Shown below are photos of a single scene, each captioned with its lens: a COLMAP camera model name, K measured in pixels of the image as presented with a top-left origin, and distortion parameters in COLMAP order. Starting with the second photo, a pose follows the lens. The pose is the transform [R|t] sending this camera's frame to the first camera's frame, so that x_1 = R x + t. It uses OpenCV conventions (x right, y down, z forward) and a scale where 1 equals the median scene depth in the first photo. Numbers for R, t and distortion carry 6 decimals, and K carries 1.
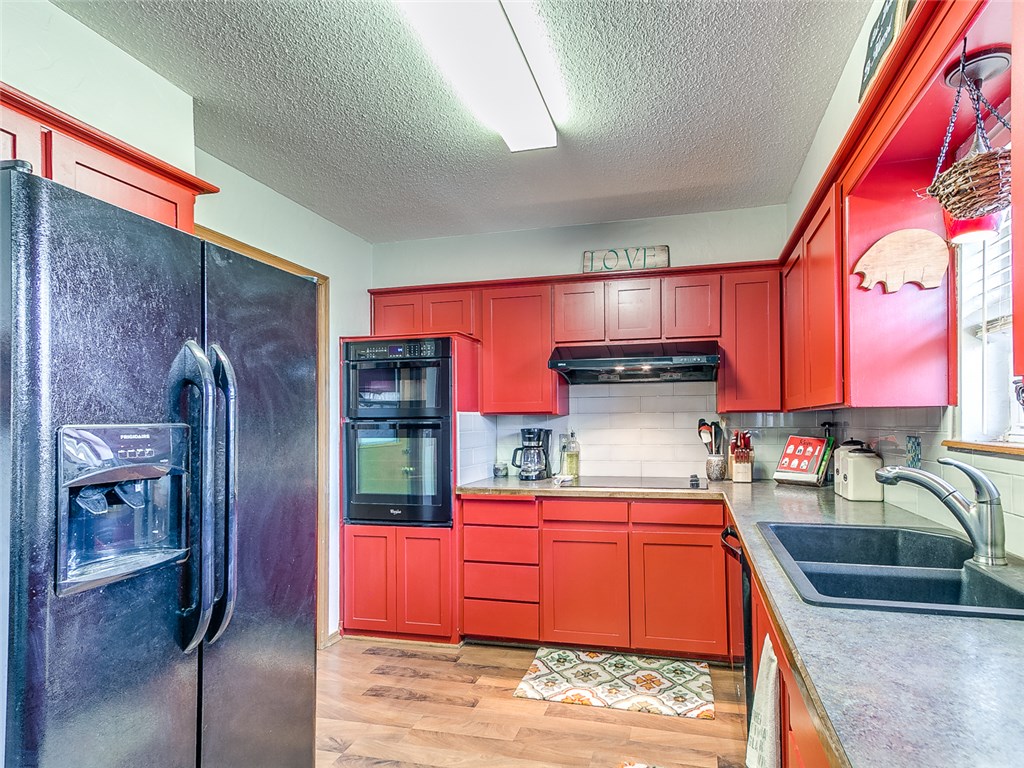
lens RADIAL K [[614.6, 0, 512.4], [0, 614.6, 410.9], [0, 0, 1]] dist [-0.000919, -0.000446]
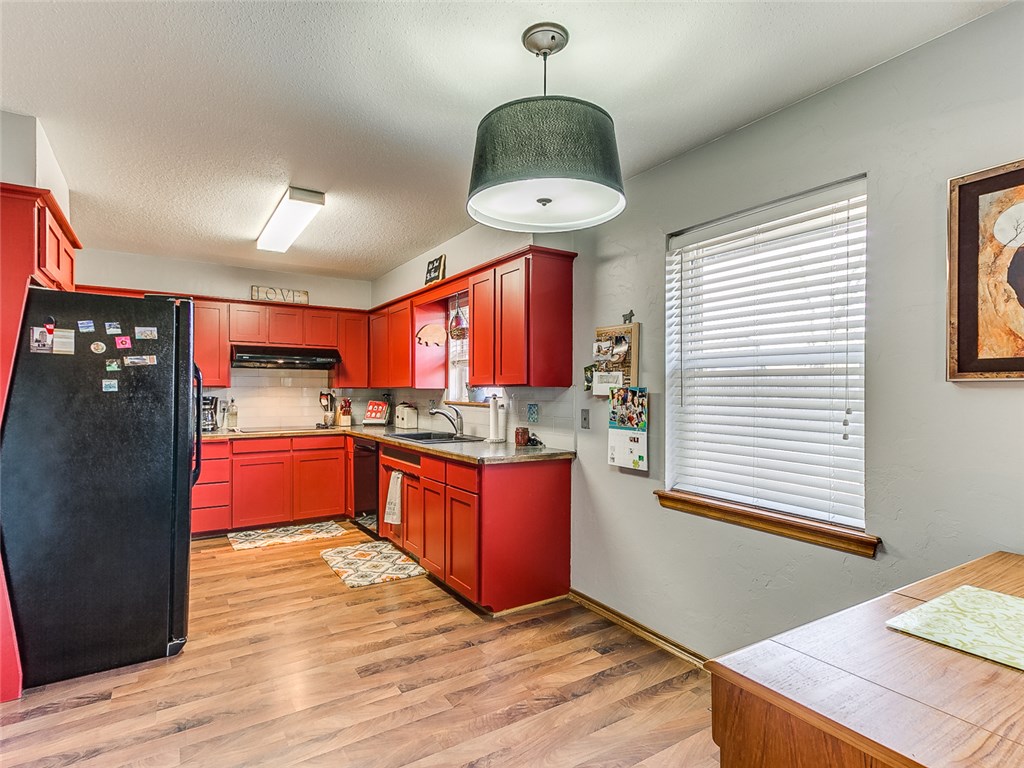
lens RADIAL K [[527.0, 0, 510.2], [0, 527.0, 391.0], [0, 0, 1]] dist [0.025902, 0.000503]
pose [[0.696399, 0.012871, 0.717539, -0.467664], [-0.022695, 0.999734, 0.004094, -0.008495], [-0.717296, -0.019136, 0.696506, -0.512464]]
